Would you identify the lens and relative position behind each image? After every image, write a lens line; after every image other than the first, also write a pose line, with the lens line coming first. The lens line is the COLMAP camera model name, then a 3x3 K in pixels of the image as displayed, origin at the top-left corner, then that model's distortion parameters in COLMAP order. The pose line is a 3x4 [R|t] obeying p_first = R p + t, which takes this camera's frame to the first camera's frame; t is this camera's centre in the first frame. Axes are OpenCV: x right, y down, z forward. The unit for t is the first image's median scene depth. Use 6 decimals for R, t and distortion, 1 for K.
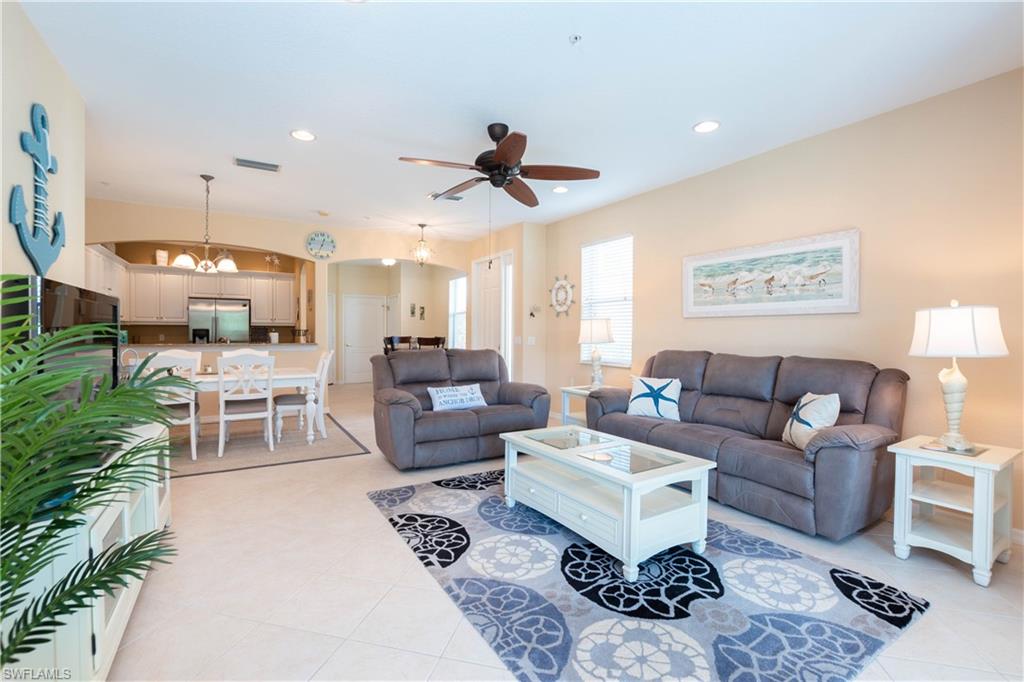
lens RADIAL K [[447.2, 0, 510.2], [0, 447.2, 337.0], [0, 0, 1]] dist [-0.022028, 0.000218]
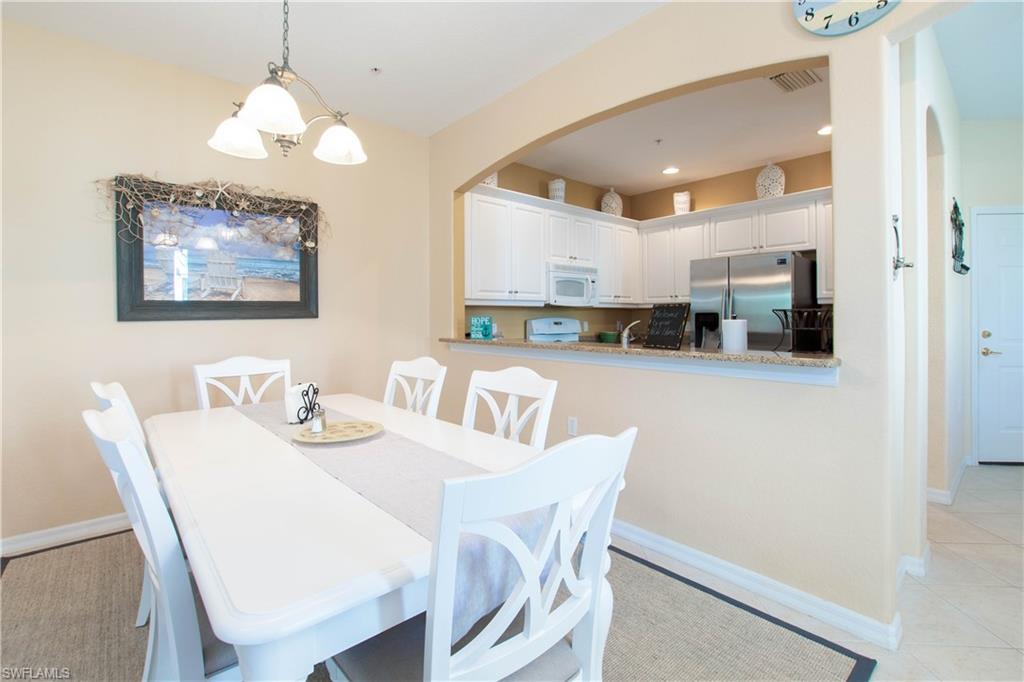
lens RADIAL K [[460.3, 0, 506.5], [0, 460.3, 317.4], [0, 0, 1]] dist [-0.020887, 0.000301]
pose [[0.166064, -0.006494, -0.986094, -0.403816], [-0.004453, 0.999963, -0.007335, -0.016459], [0.986105, 0.005609, 0.166029, 1.511335]]
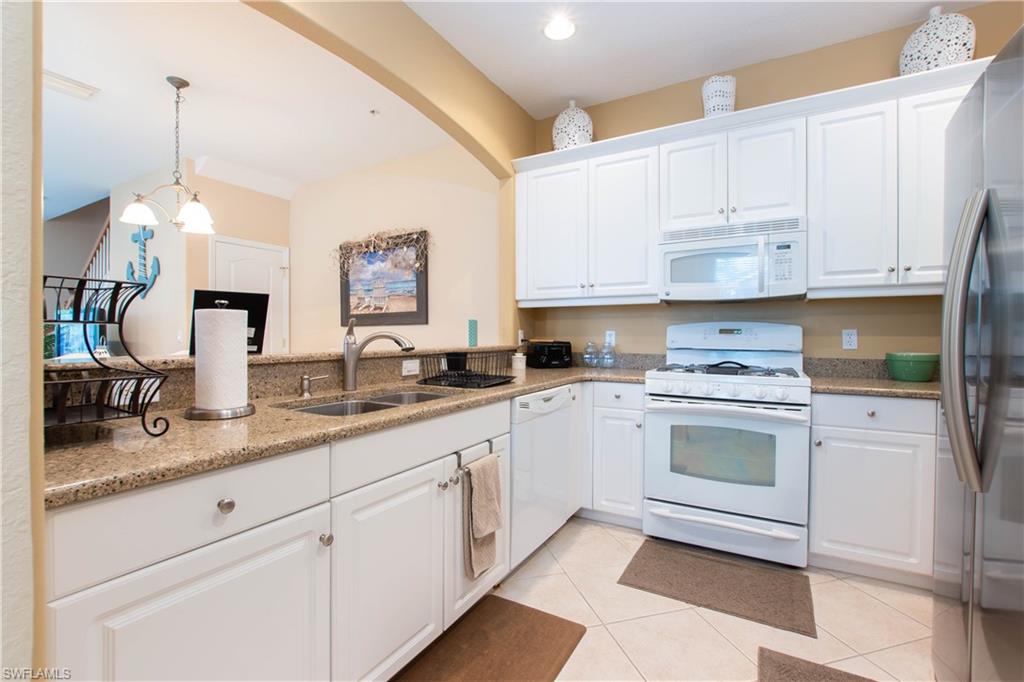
lens RADIAL K [[457.5, 0, 504.1], [0, 457.5, 342.4], [0, 0, 1]] dist [-0.020475, 0.000023]
pose [[-0.886140, 0.000836, -0.463418, -1.087400], [-0.011621, 0.999644, 0.024025, -0.003726], [0.463273, 0.026675, -0.885814, 2.462226]]
